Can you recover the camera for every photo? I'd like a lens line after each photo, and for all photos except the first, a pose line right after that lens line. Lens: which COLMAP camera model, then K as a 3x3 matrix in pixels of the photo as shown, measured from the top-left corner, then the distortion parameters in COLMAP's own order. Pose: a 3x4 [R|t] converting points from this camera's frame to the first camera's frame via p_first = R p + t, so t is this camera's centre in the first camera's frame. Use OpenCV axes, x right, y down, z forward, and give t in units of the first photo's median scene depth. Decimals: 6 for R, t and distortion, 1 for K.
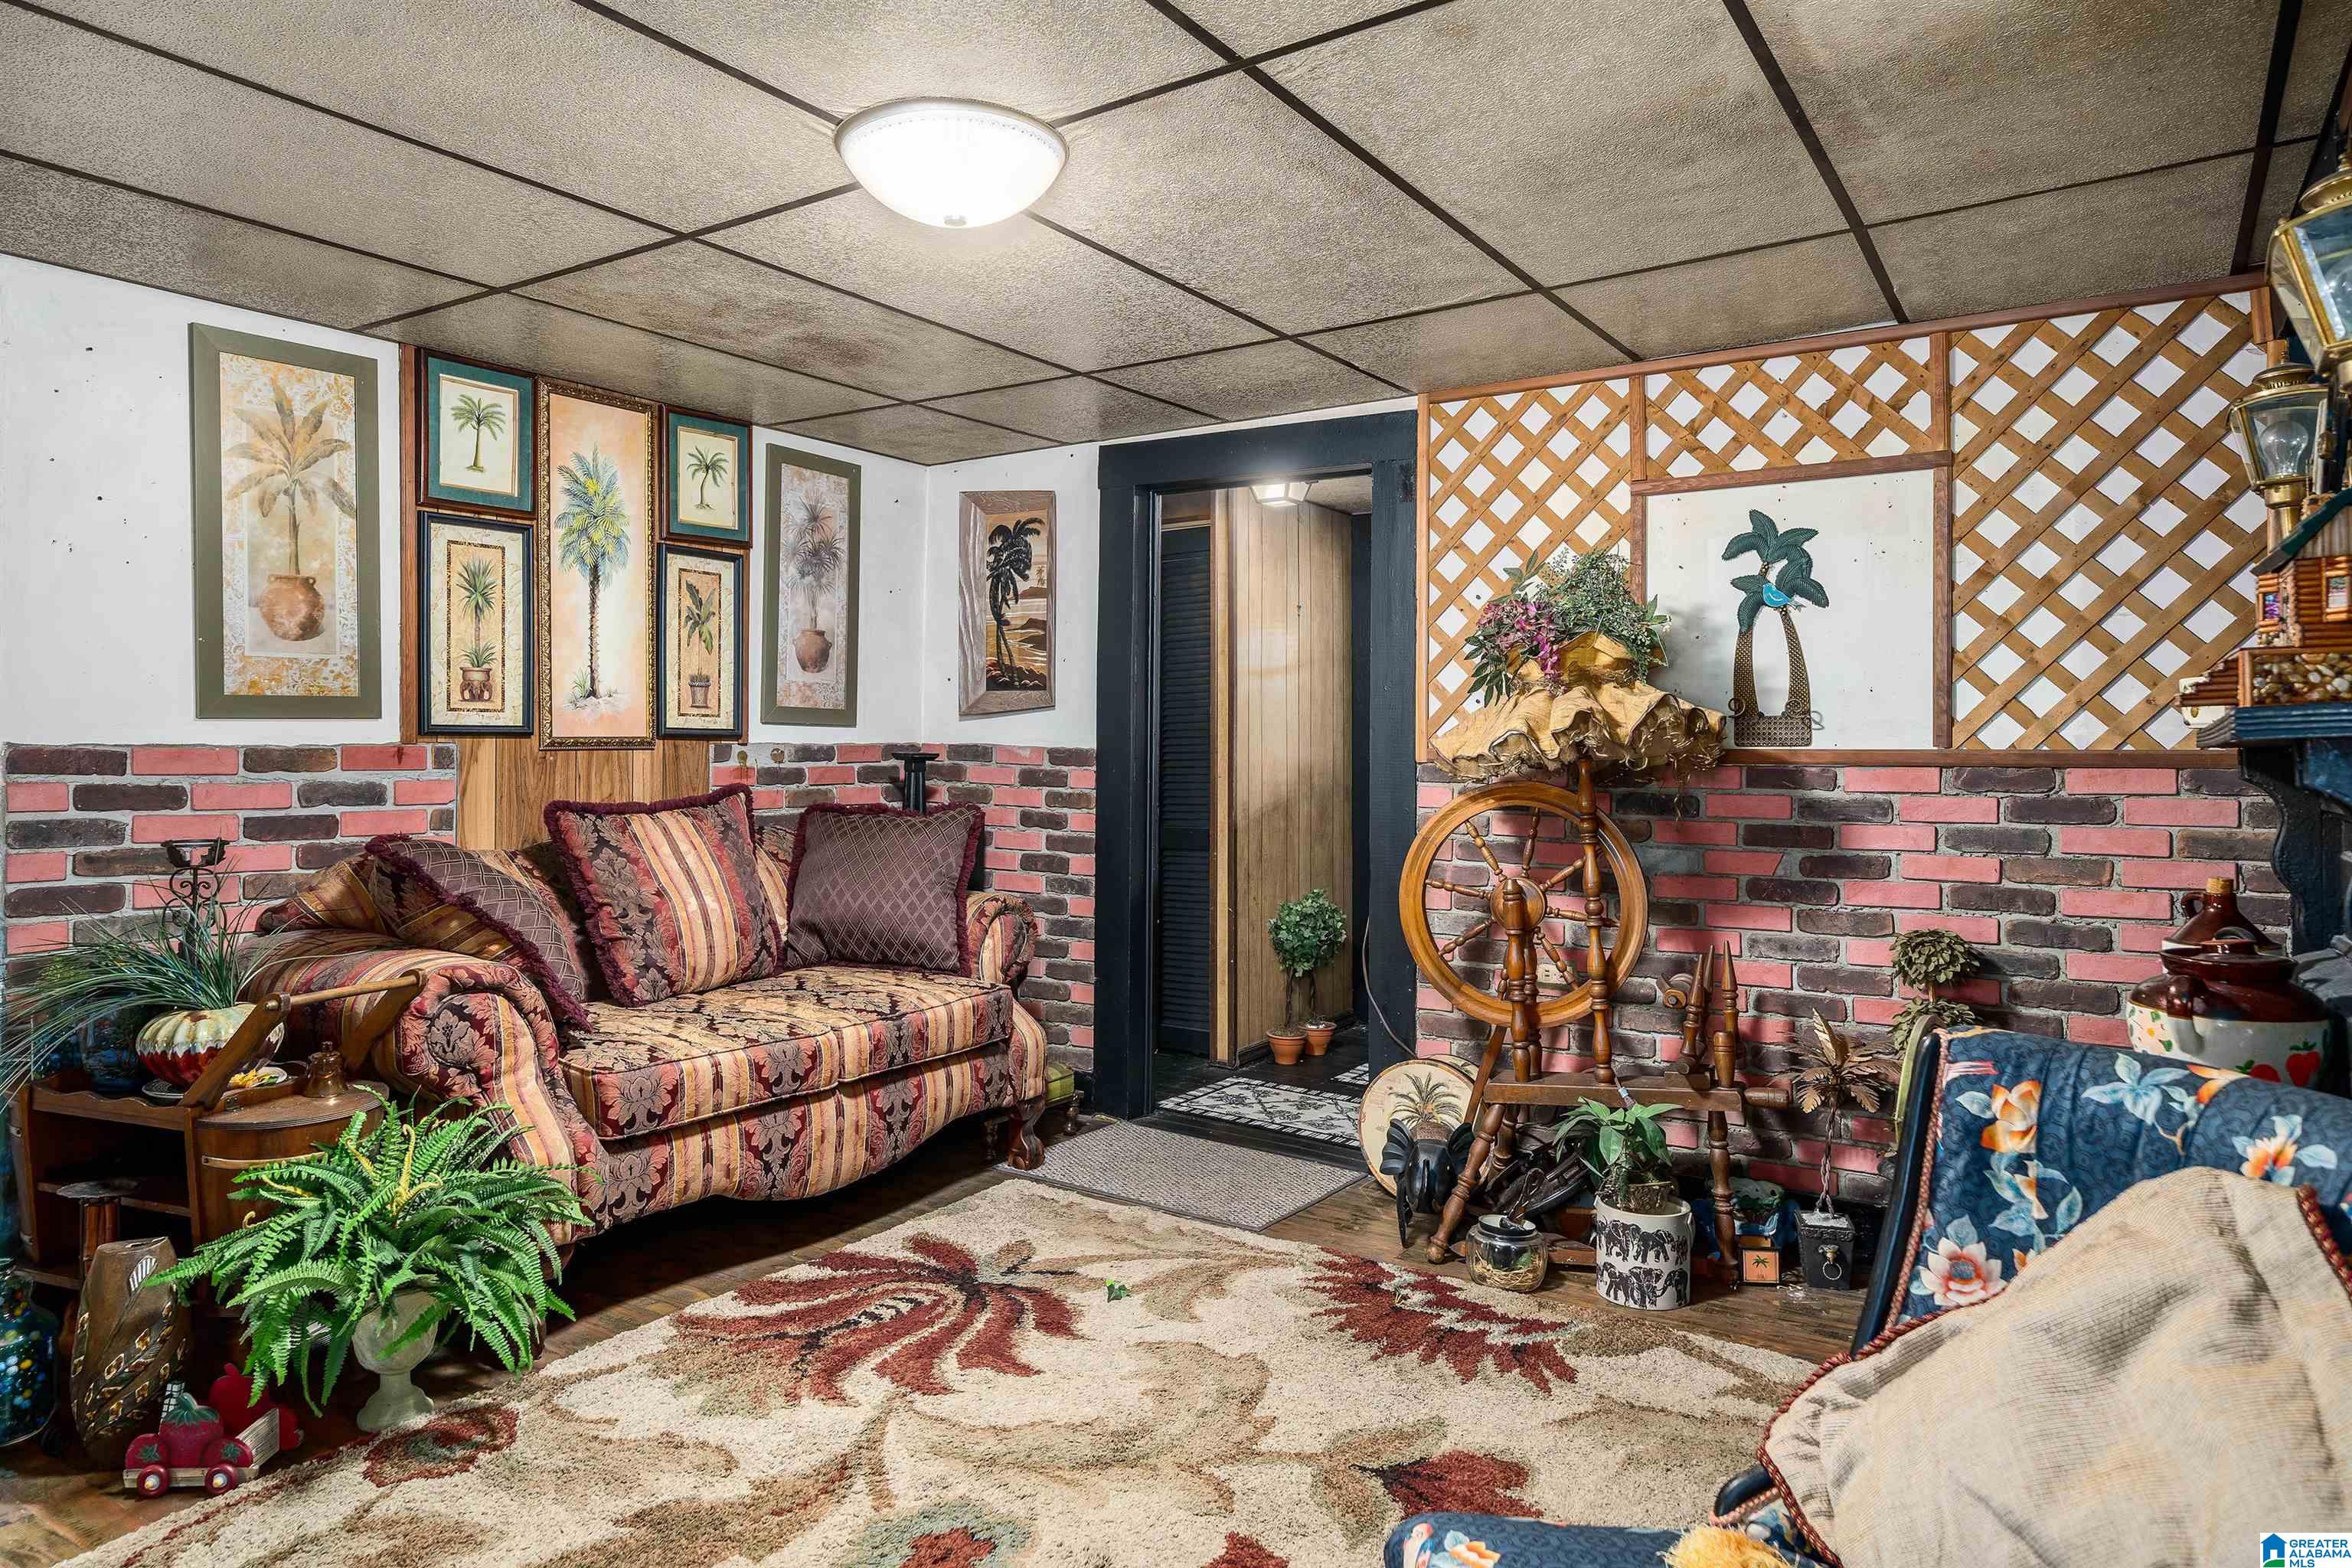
lens RADIAL K [[1435.1, 0, 1197.5], [0, 1435.1, 738.2], [0, 0, 1]] dist [0.004295, -0.000150]
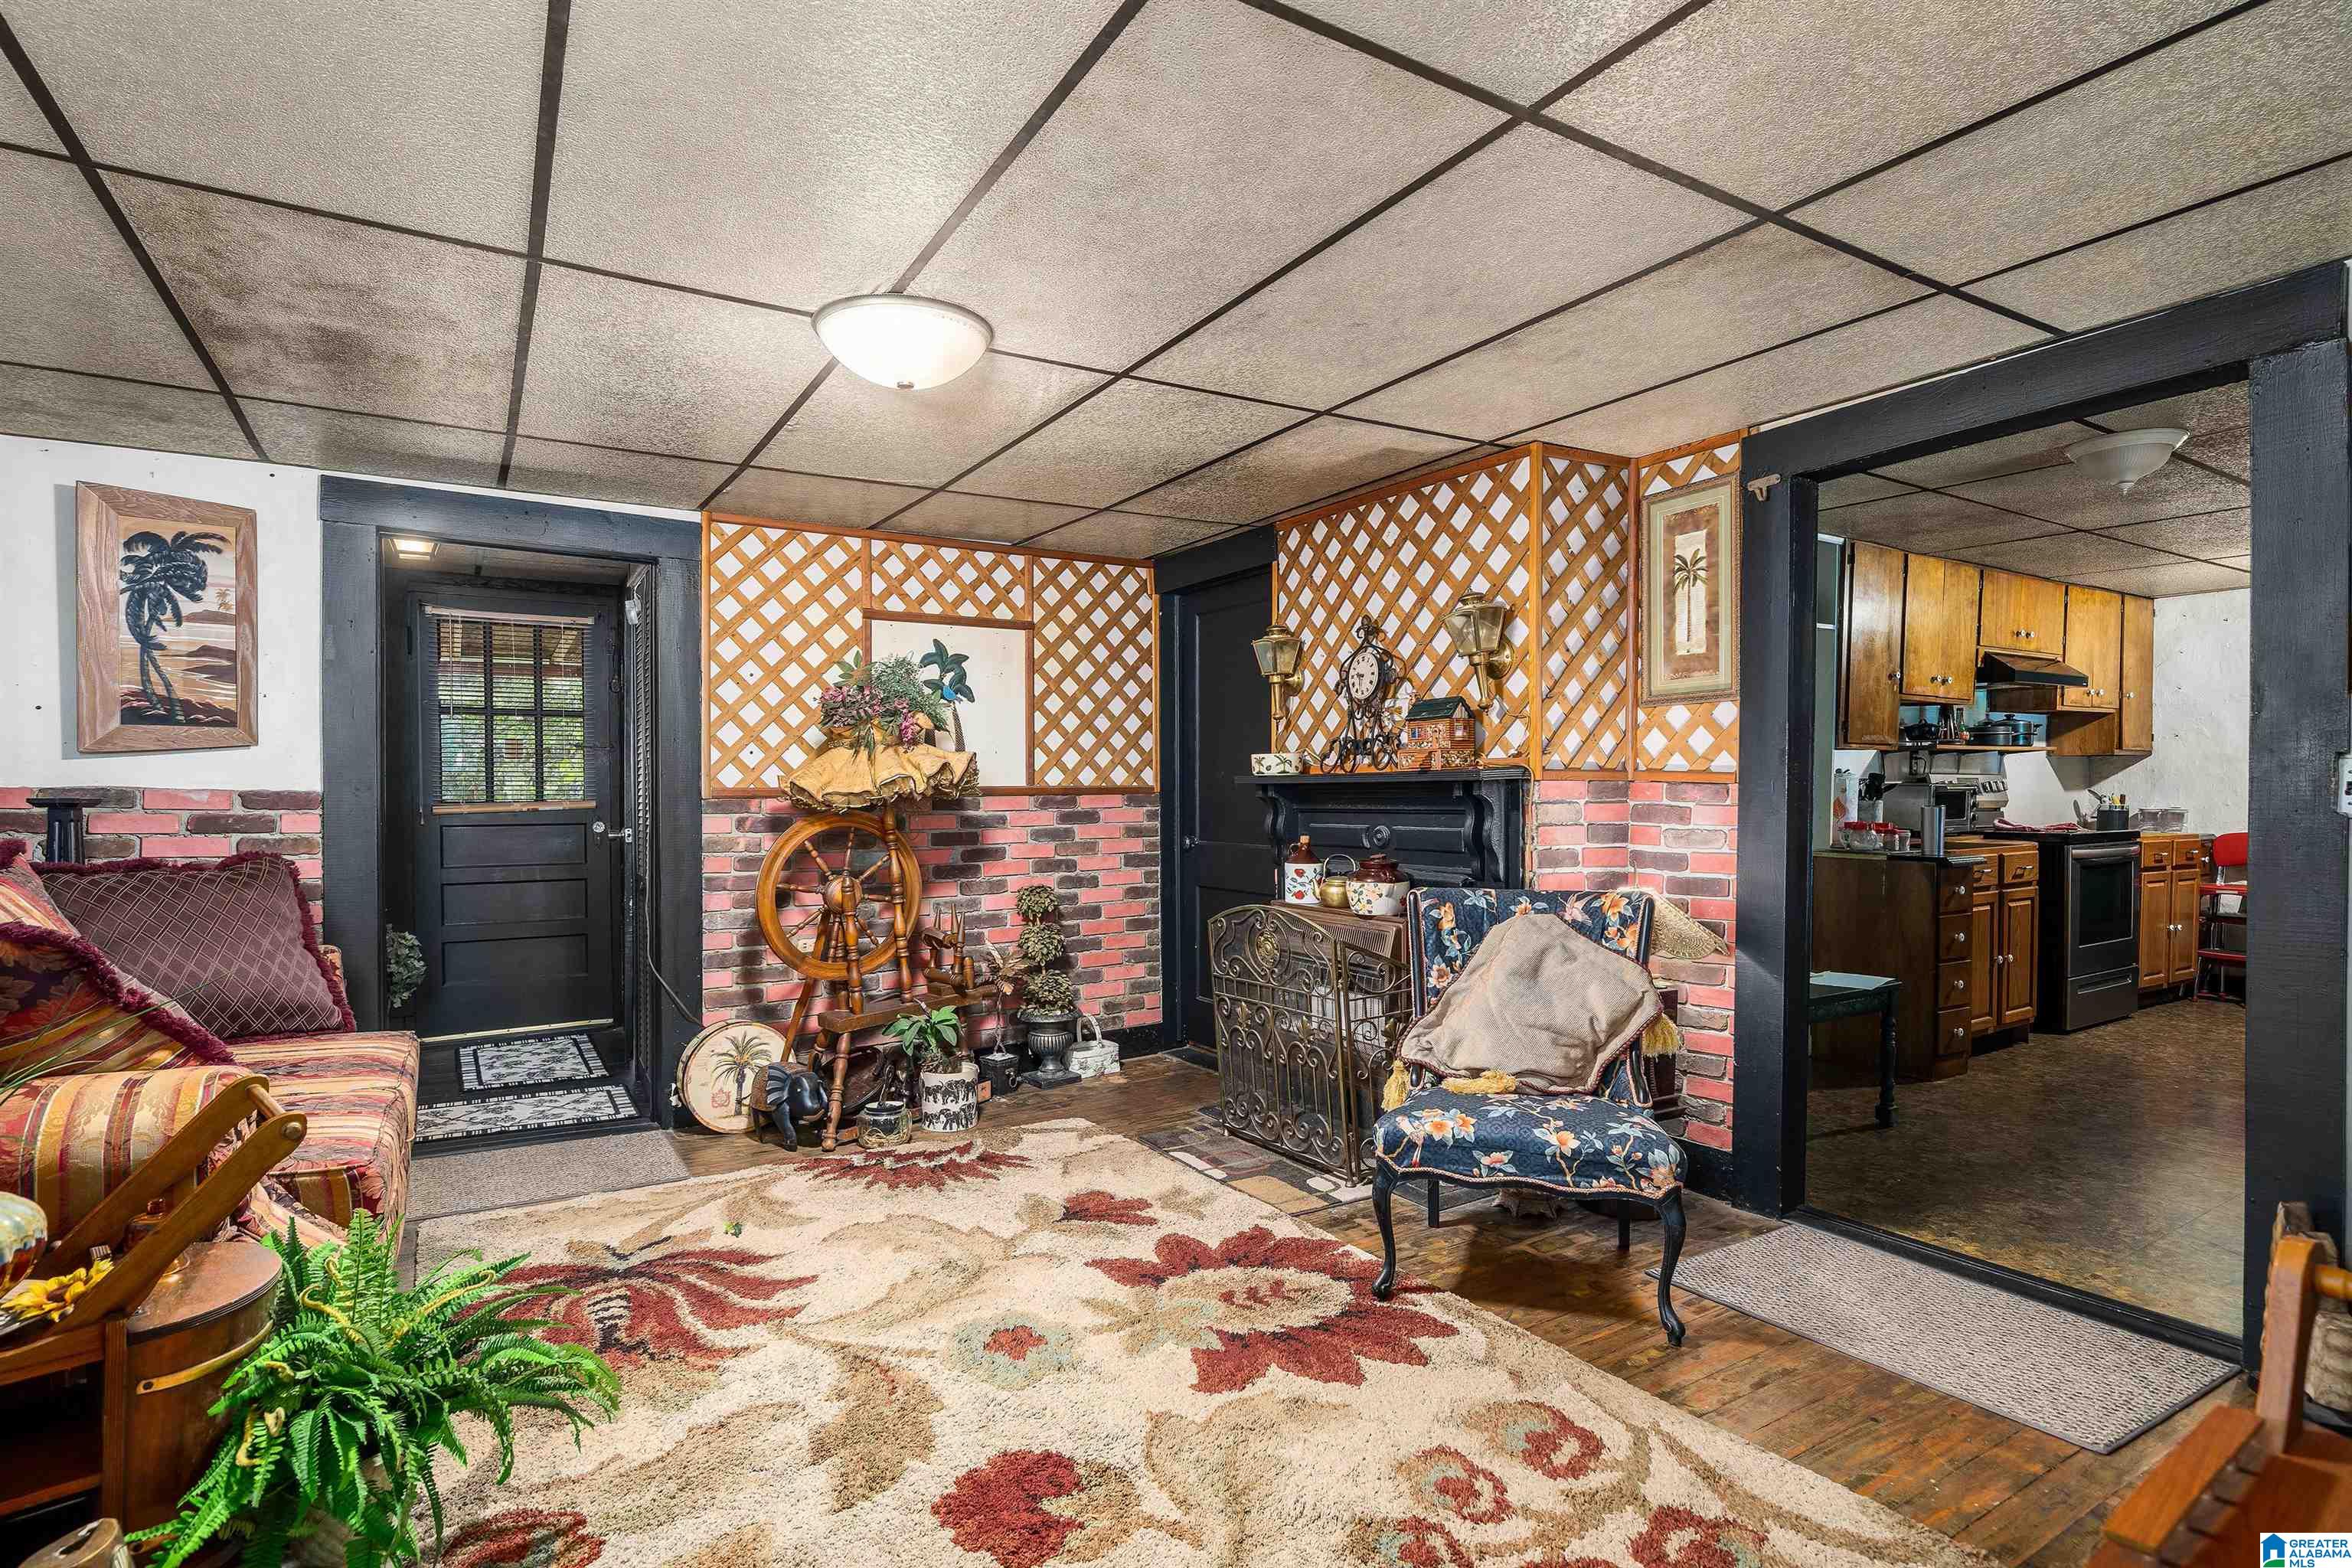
lens RADIAL K [[1131.7, 0, 1135.0], [0, 1131.7, 807.9], [0, 0, 1]] dist [0.005139, -0.000383]
pose [[0.447438, -0.022200, 0.894039, -0.696576], [0.000747, 0.999701, 0.024450, 0.000563], [-0.894315, -0.010272, 0.447321, 0.238389]]
